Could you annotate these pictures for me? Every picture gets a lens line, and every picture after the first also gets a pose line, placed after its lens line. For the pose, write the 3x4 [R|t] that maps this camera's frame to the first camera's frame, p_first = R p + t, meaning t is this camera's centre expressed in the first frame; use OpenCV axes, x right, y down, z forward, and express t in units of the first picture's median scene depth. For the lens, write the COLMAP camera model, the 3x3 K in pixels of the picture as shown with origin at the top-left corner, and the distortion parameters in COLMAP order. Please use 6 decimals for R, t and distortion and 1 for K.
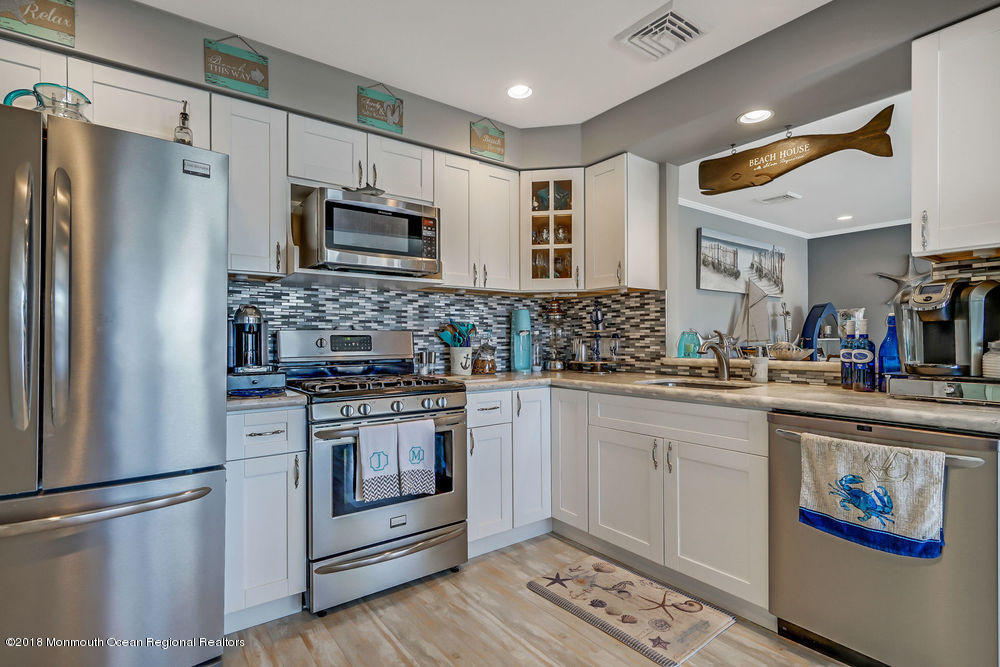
lens RADIAL K [[489.4, 0, 494.3], [0, 489.4, 335.8], [0, 0, 1]] dist [0.002534, 0.001085]
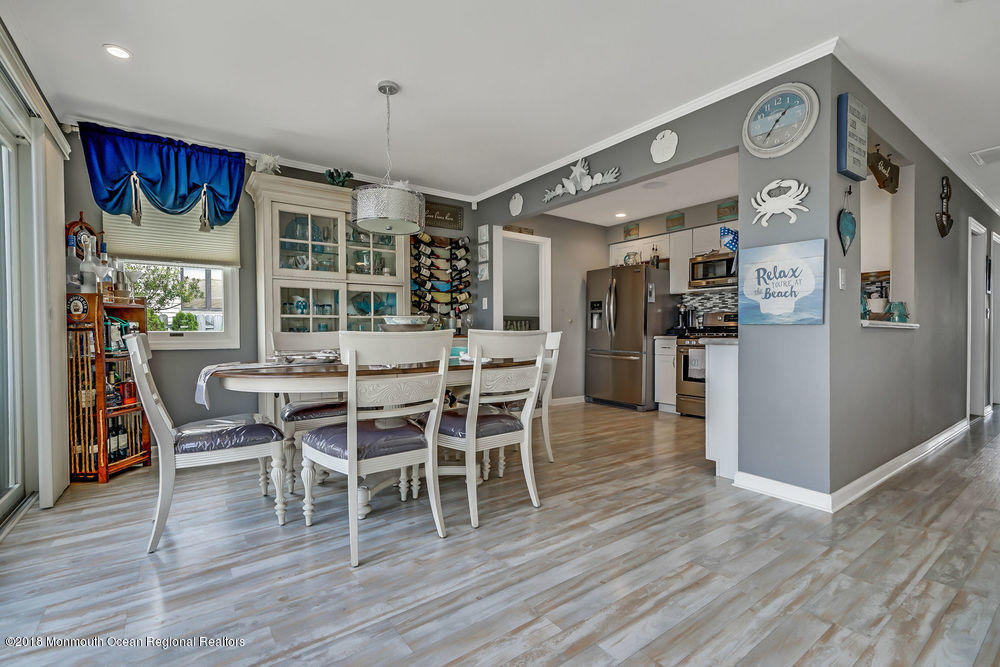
lens RADIAL K [[450.1, 0, 494.9], [0, 450.1, 338.4], [0, 0, 1]] dist [-0.002755, 0.001403]
pose [[-0.010257, 0.015857, -0.999822, 1.648403], [0.007435, 0.999848, 0.015781, 0.064211], [0.999920, -0.007272, -0.010374, -0.019813]]
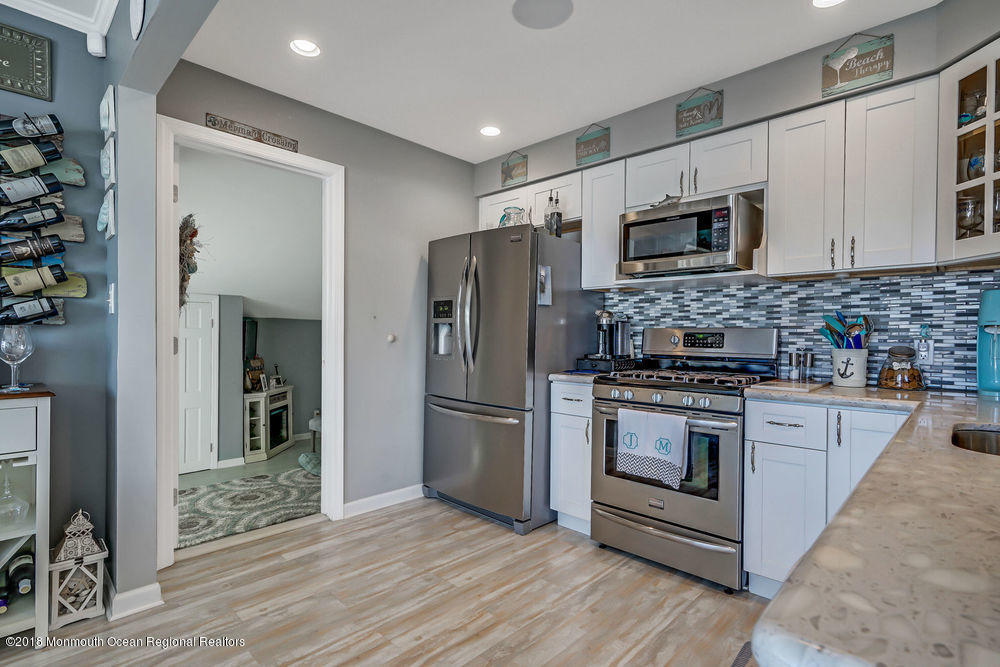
lens RADIAL K [[489.4, 0, 494.3], [0, 489.4, 335.8], [0, 0, 1]] dist [0.002534, 0.001085]
pose [[0.166156, 0.006753, -0.986076, 0.660803], [-0.003602, 0.999974, 0.006241, 0.000511], [0.986093, 0.002514, 0.166176, 0.375095]]
